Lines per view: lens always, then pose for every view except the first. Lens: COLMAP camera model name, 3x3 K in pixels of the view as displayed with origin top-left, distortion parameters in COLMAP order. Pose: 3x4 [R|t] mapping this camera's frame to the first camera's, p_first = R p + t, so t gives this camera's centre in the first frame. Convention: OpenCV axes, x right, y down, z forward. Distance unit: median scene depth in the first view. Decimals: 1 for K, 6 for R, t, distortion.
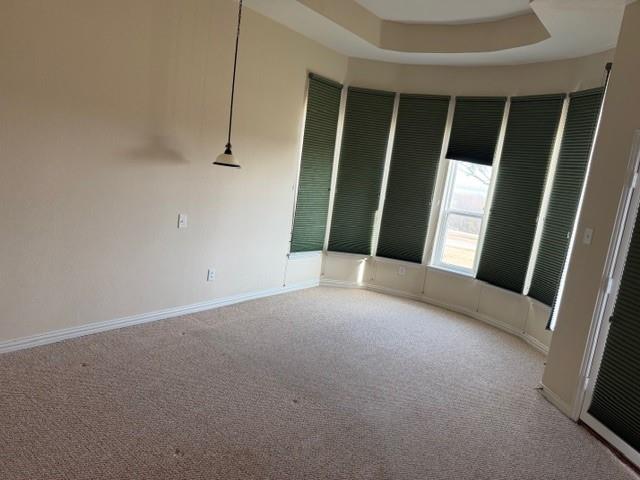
lens RADIAL K [[451.6, 0, 318.2], [0, 451.6, 238.2], [0, 0, 1]] dist [0.047213, -0.068311]
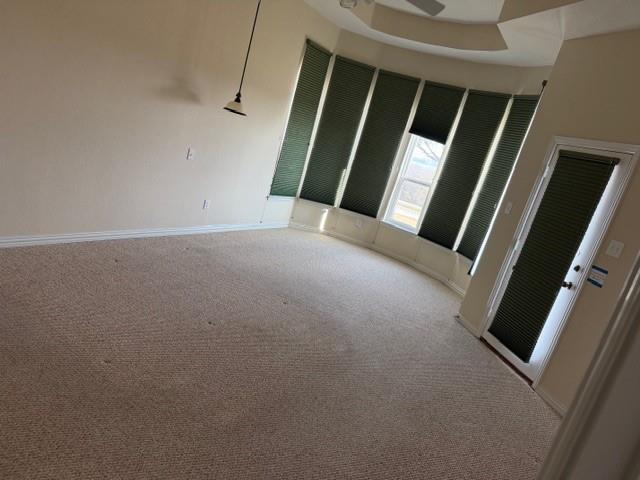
lens RADIAL K [[451.4, 0, 319.7], [0, 451.4, 240.8], [0, 0, 1]] dist [0.086529, -0.131658]
pose [[0.982013, 0.111759, 0.152189, -0.104178], [-0.126802, 0.987559, 0.092996, 0.024627], [-0.139902, -0.110621, 0.983967, -0.180920]]
